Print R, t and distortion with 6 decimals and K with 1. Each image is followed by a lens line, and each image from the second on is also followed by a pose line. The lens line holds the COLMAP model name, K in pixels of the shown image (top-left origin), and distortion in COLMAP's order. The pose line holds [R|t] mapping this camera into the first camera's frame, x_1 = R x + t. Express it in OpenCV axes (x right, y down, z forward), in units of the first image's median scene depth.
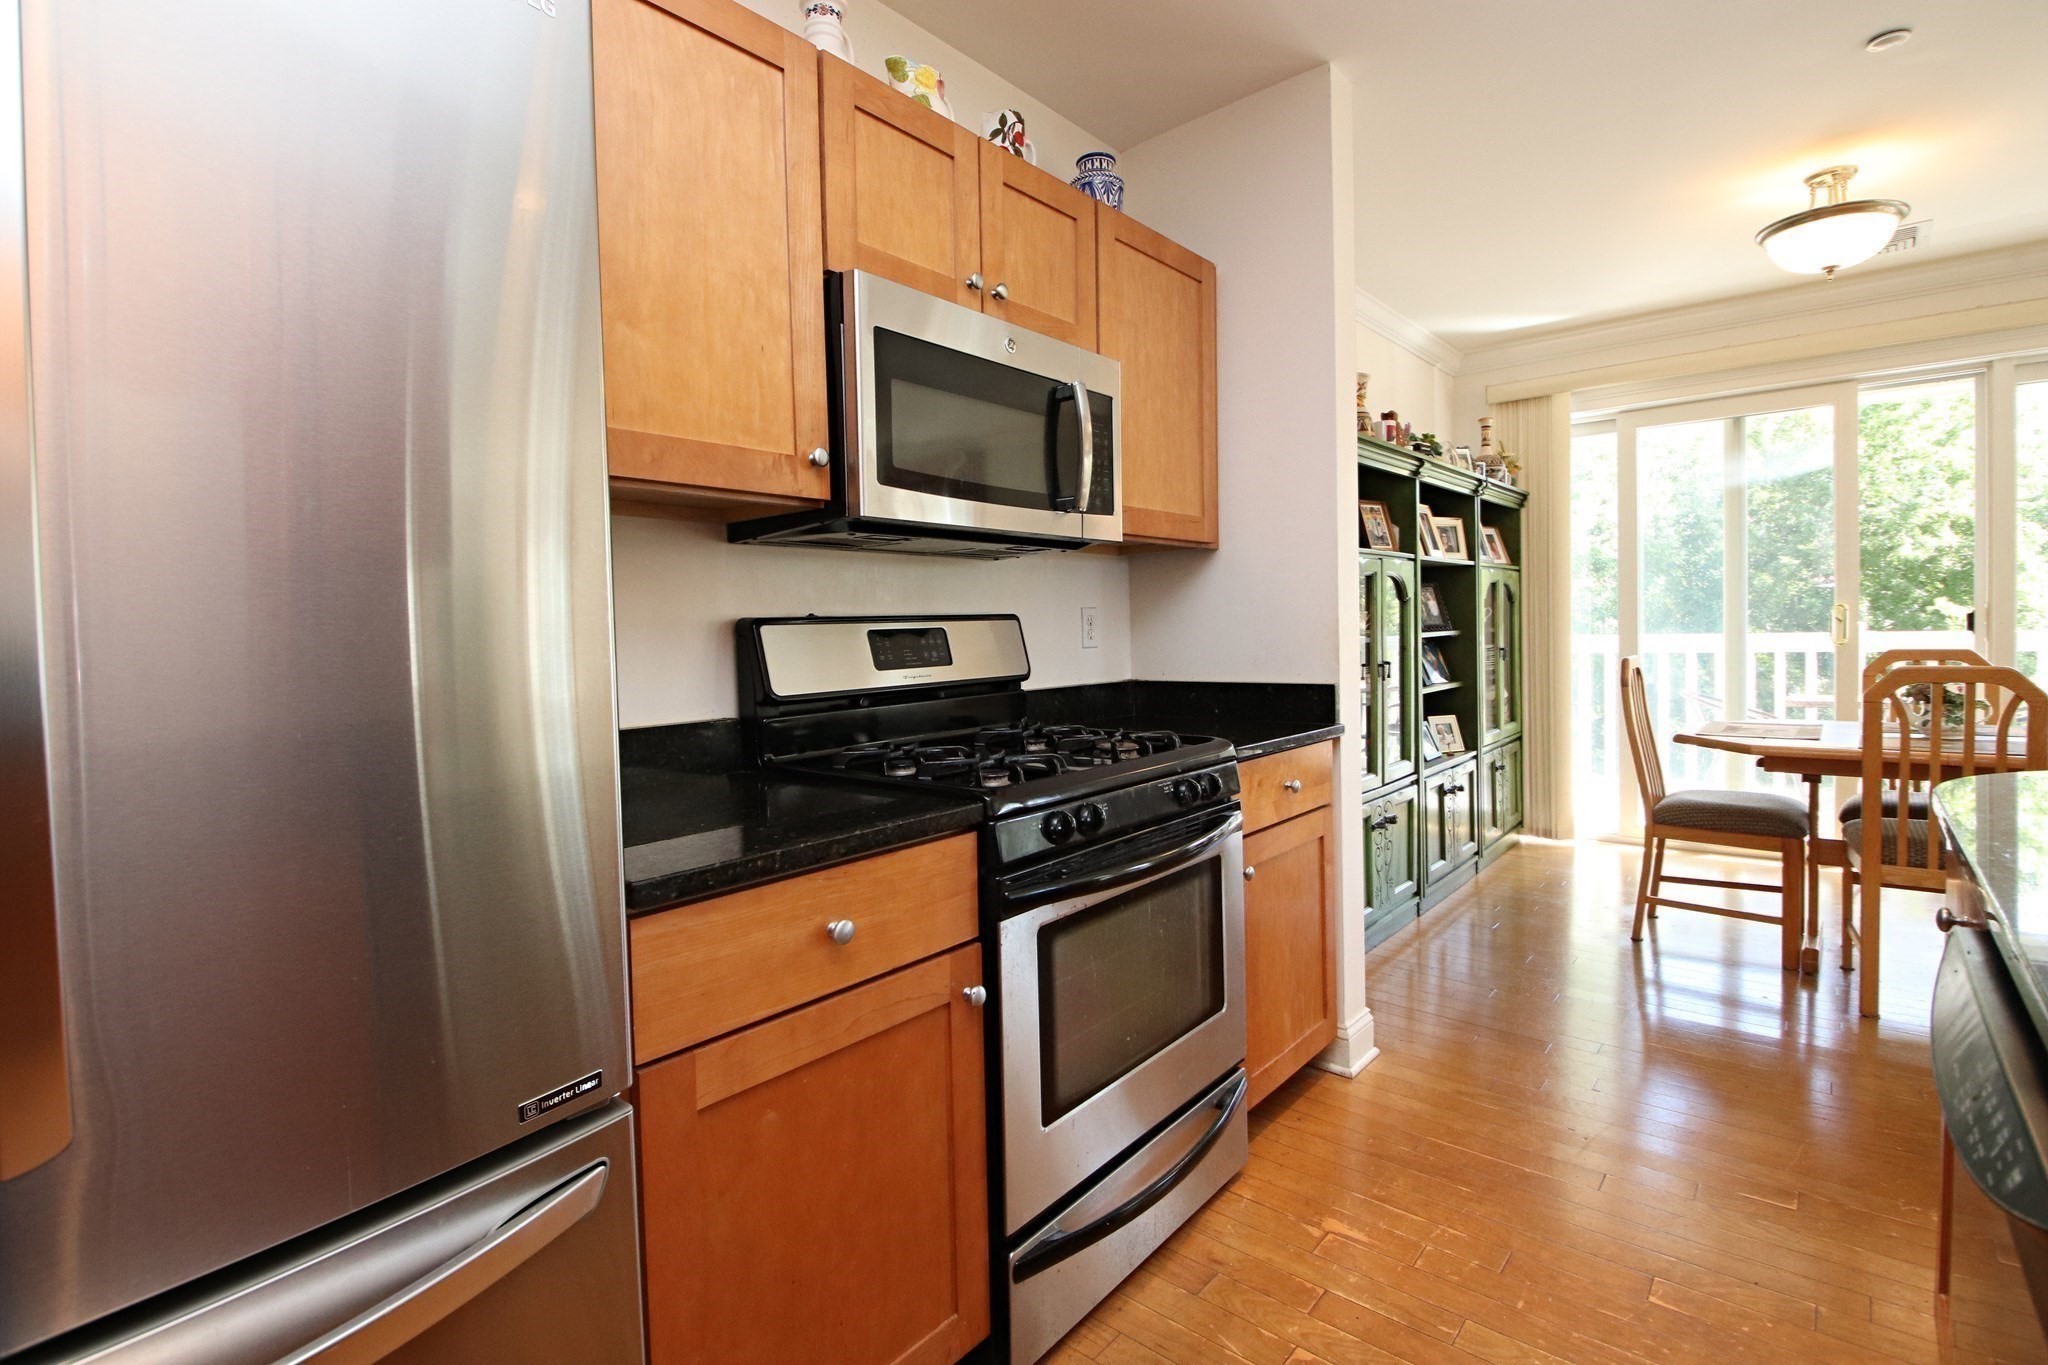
lens RADIAL K [[944.6, 0, 1027.9], [0, 944.6, 656.9], [0, 0, 1]] dist [-0.001648, -0.000480]
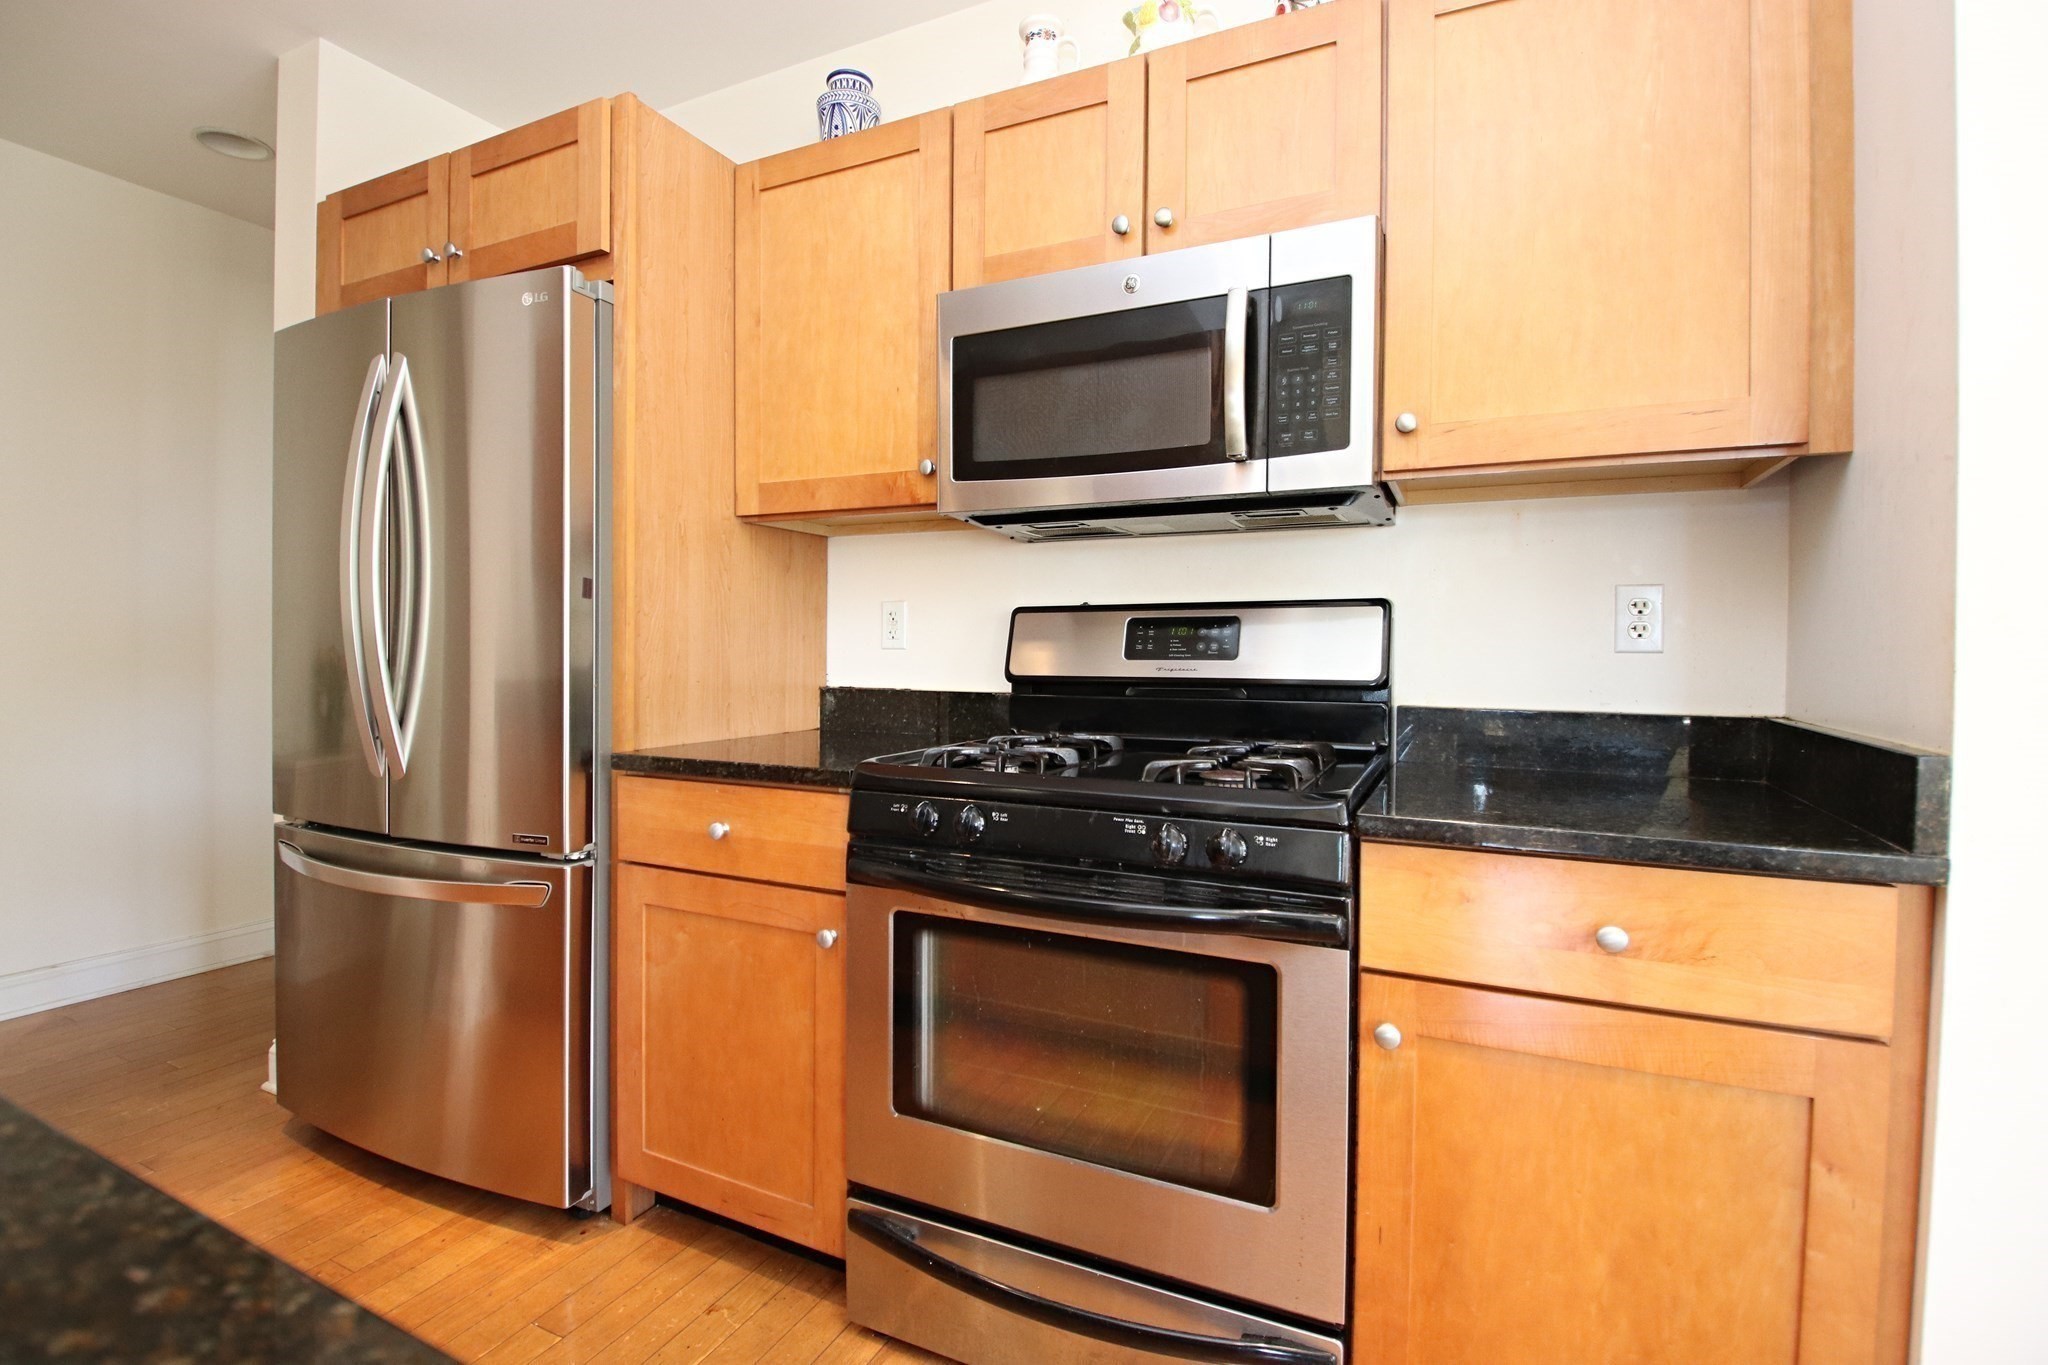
lens RADIAL K [[944.6, 0, 1027.9], [0, 944.6, 656.9], [0, 0, 1]] dist [-0.001648, -0.000480]
pose [[0.266128, 0.030296, -0.963461, 0.721843], [-0.036344, 0.999111, 0.021378, -0.005875], [0.963252, 0.029327, 0.266993, 0.628466]]
